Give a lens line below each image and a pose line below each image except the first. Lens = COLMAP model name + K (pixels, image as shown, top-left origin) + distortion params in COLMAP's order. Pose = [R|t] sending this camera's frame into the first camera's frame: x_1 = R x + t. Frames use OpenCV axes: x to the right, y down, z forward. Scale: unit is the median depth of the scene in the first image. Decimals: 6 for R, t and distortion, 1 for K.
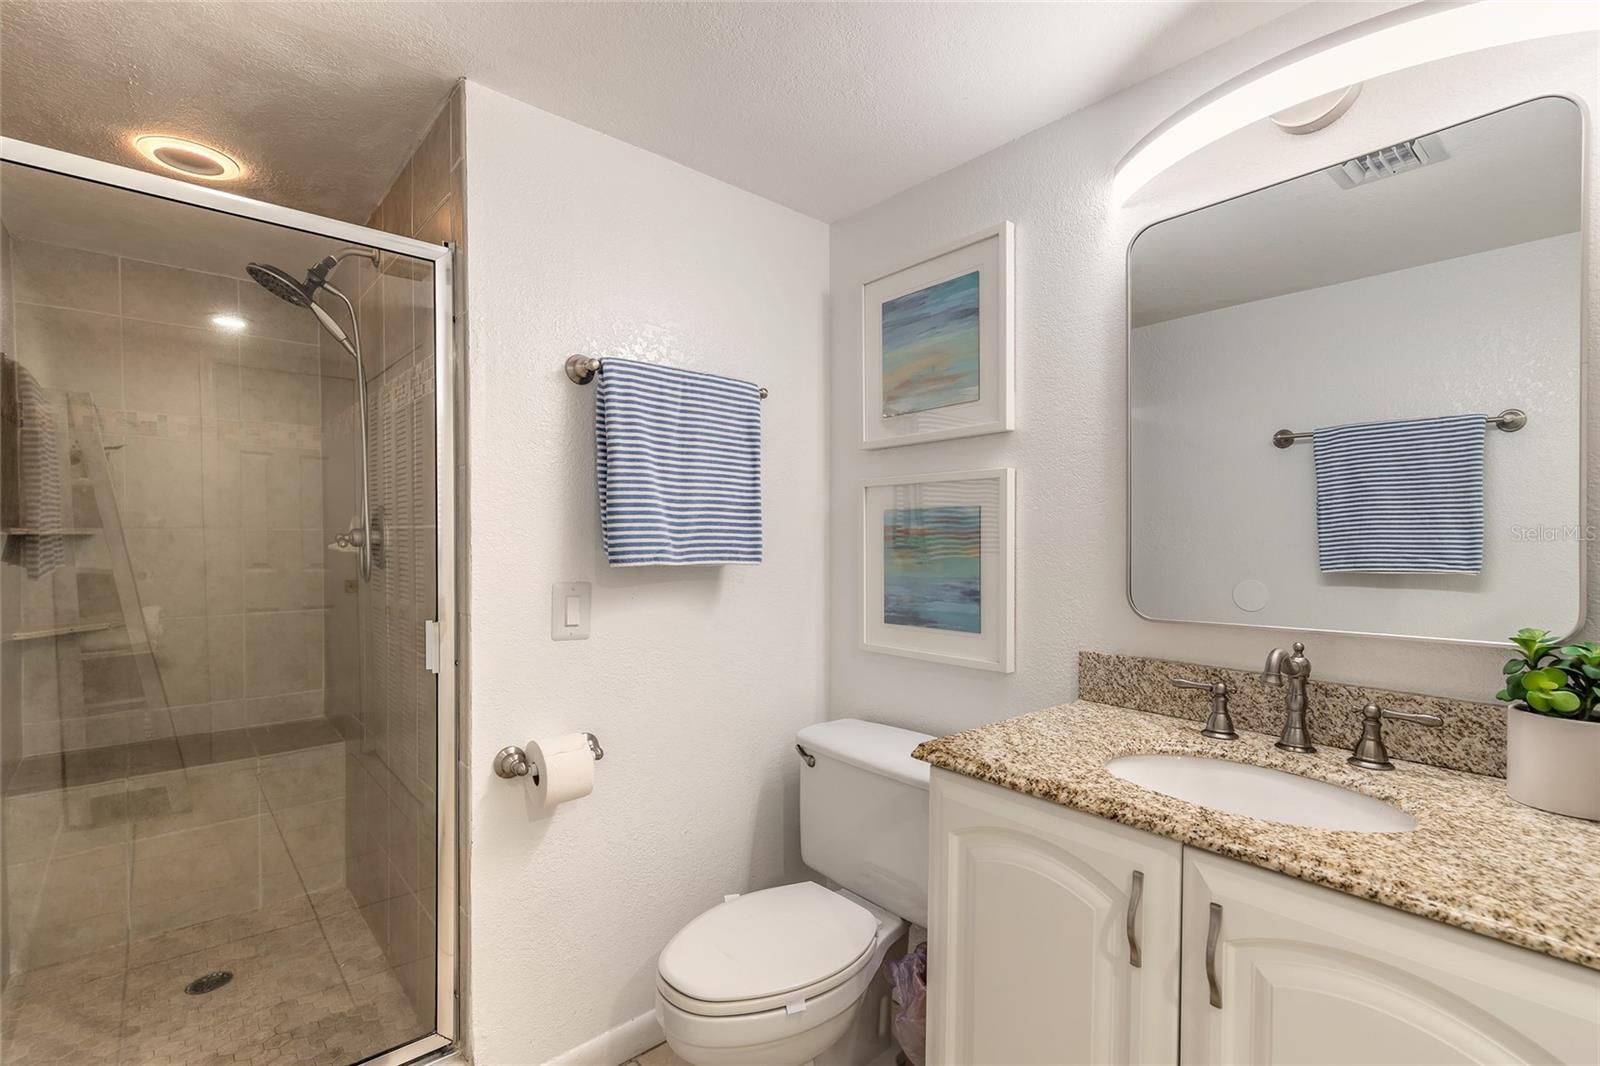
lens RADIAL K [[738.1, 0, 807.0], [0, 738.1, 542.9], [0, 0, 1]] dist [0.004356, 0.000195]
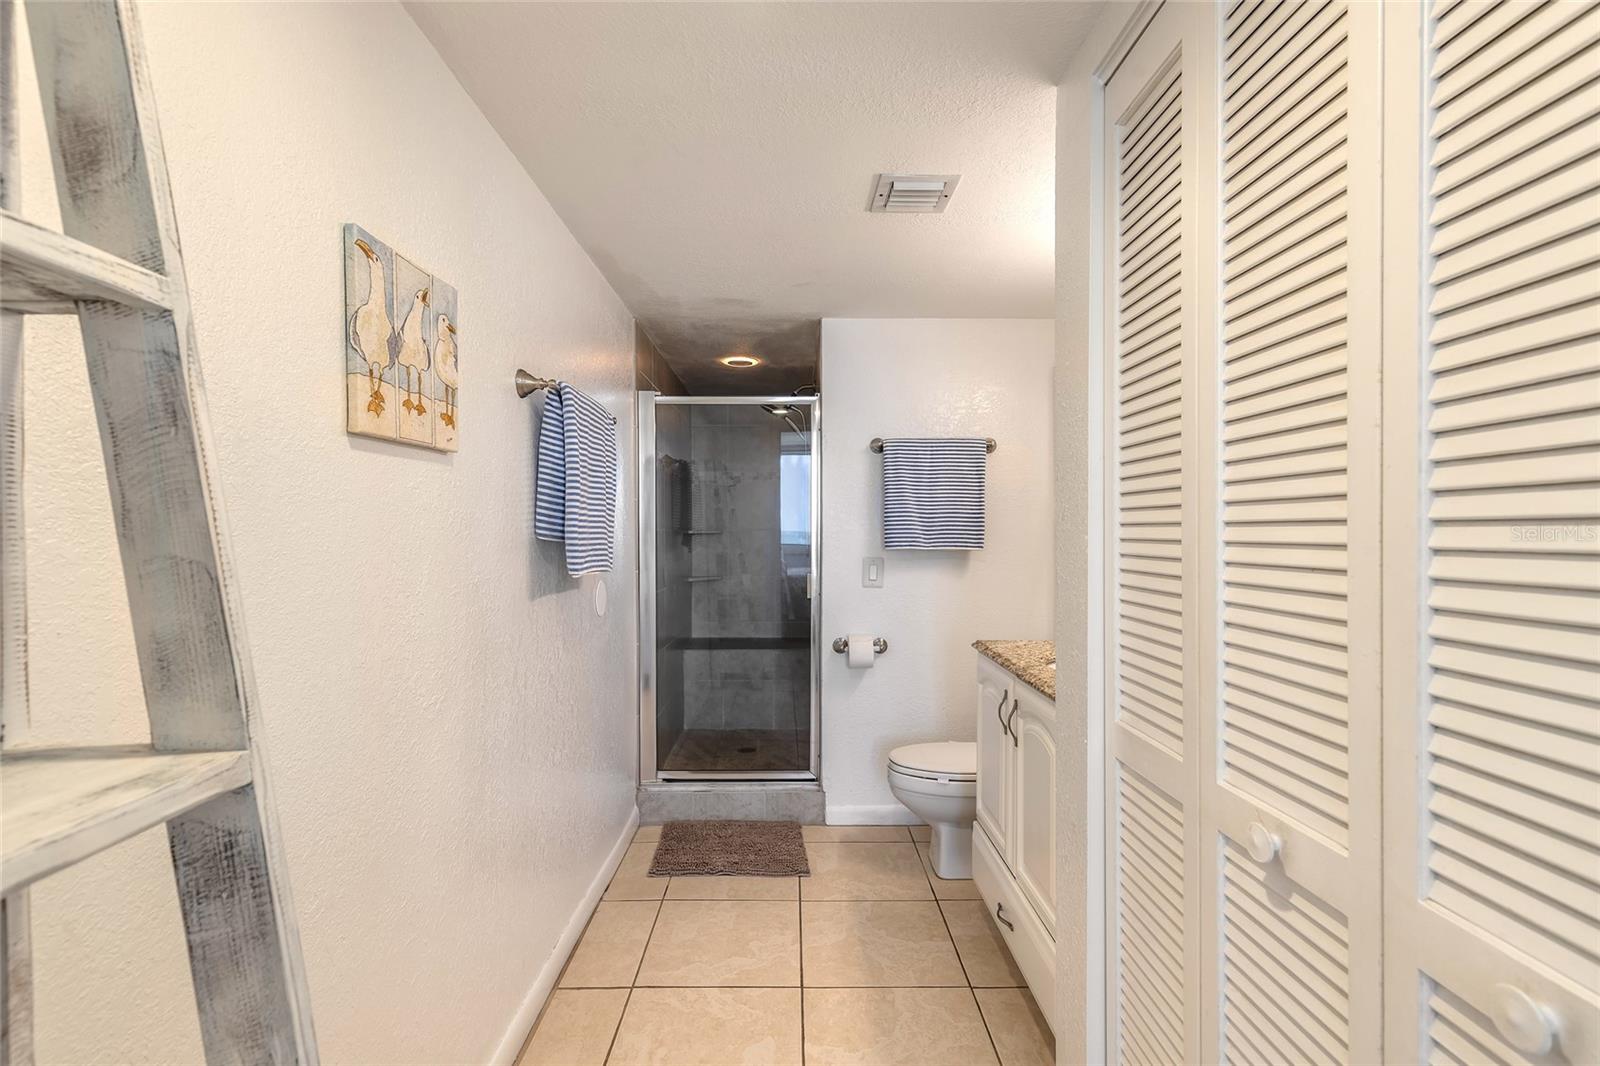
lens RADIAL K [[736.2, 0, 782.5], [0, 736.2, 534.5], [0, 0, 1]] dist [0.015719, -0.000383]
pose [[0.741579, -0.001778, -0.670863, 0.784749], [-0.008593, 0.999889, -0.012149, 0.019799], [0.670811, 0.014774, 0.741481, -0.565253]]
